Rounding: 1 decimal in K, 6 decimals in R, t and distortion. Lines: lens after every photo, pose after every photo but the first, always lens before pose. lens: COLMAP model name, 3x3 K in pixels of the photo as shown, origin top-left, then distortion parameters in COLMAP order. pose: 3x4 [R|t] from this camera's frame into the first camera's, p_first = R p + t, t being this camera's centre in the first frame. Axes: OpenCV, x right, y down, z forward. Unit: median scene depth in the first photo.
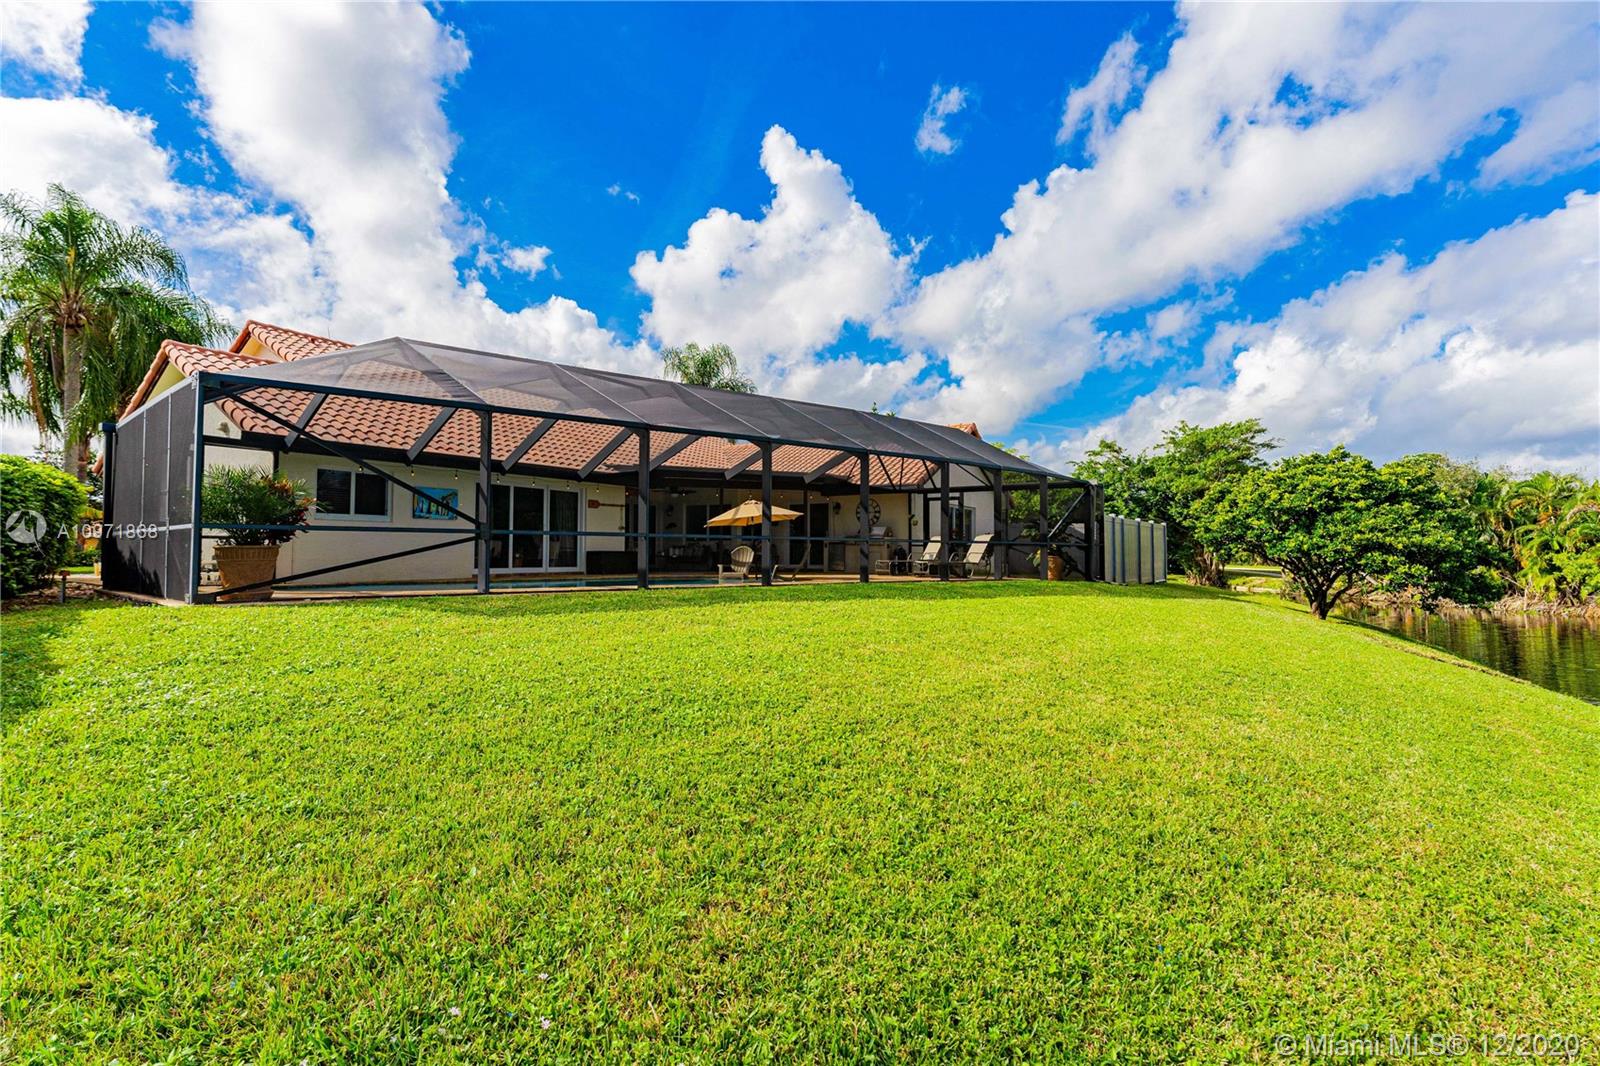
lens RADIAL K [[721.1, 0, 800.0], [0, 721.1, 533.0], [0, 0, 1]] dist [0.000033, -0.000006]
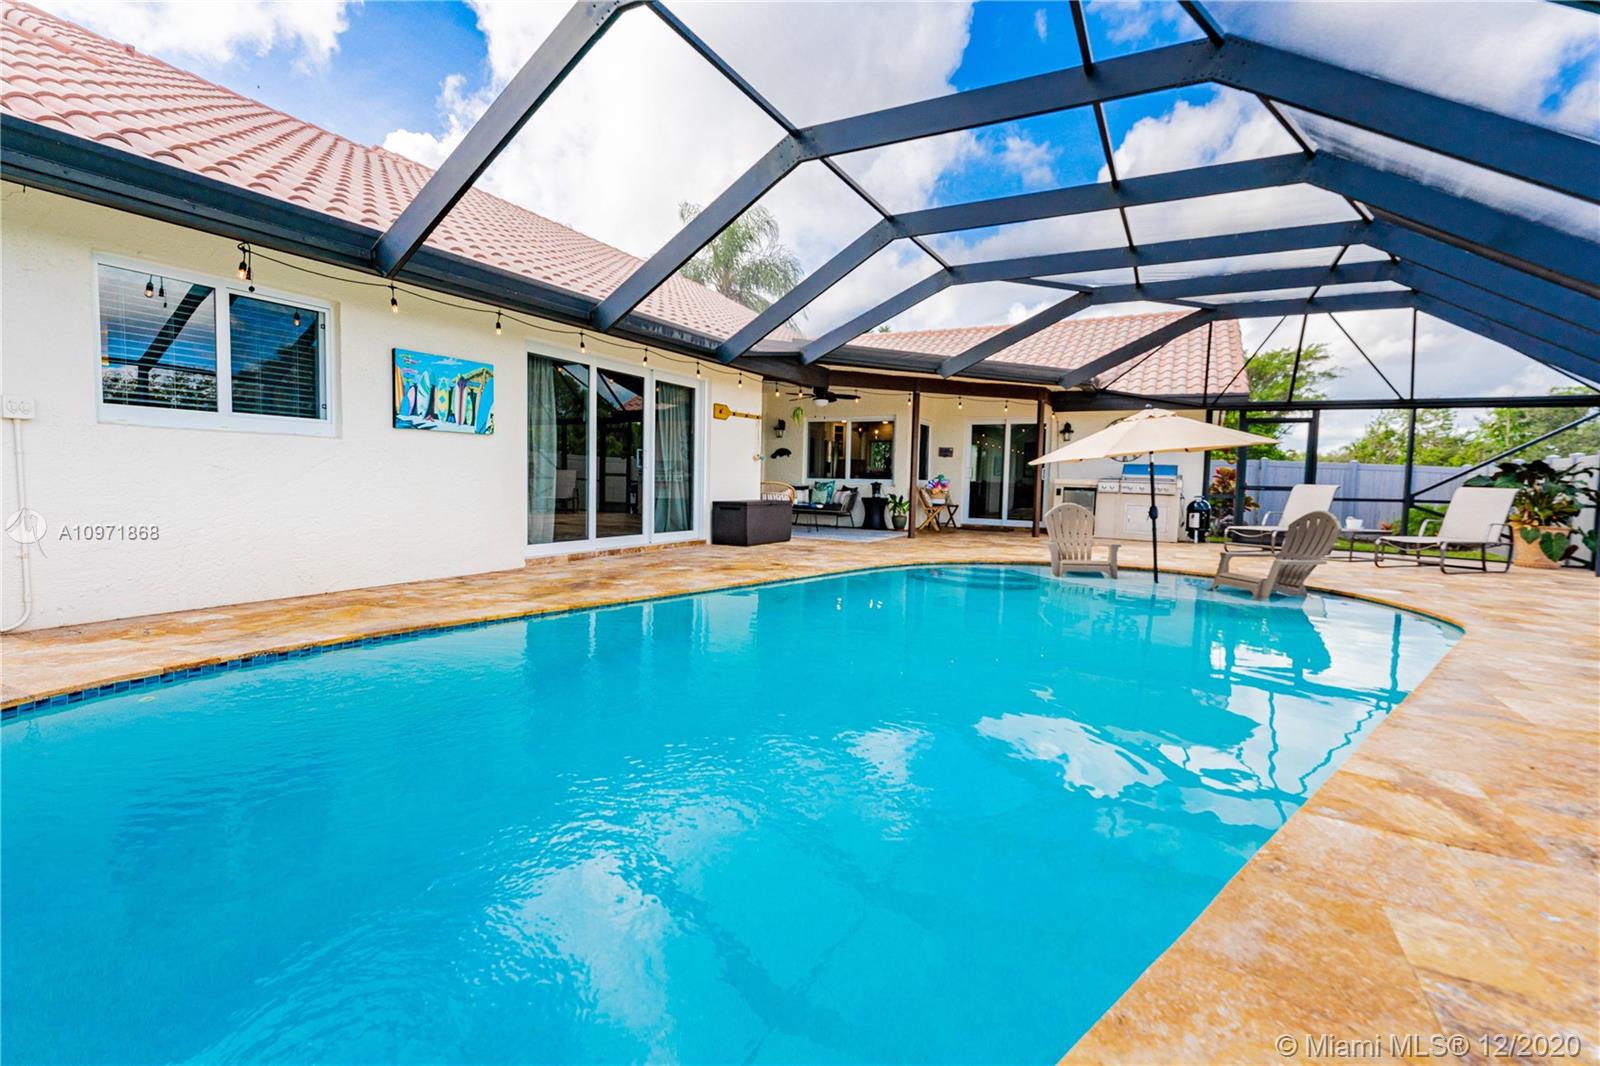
lens RADIAL K [[721.1, 0, 800.0], [0, 721.1, 533.0], [0, 0, 1]] dist [0.000033, -0.000006]
pose [[0.993955, 0.012950, 0.109018, -0.289232], [-0.024304, 0.994335, 0.103471, -0.007883], [-0.107061, -0.105495, 0.988640, 0.469577]]
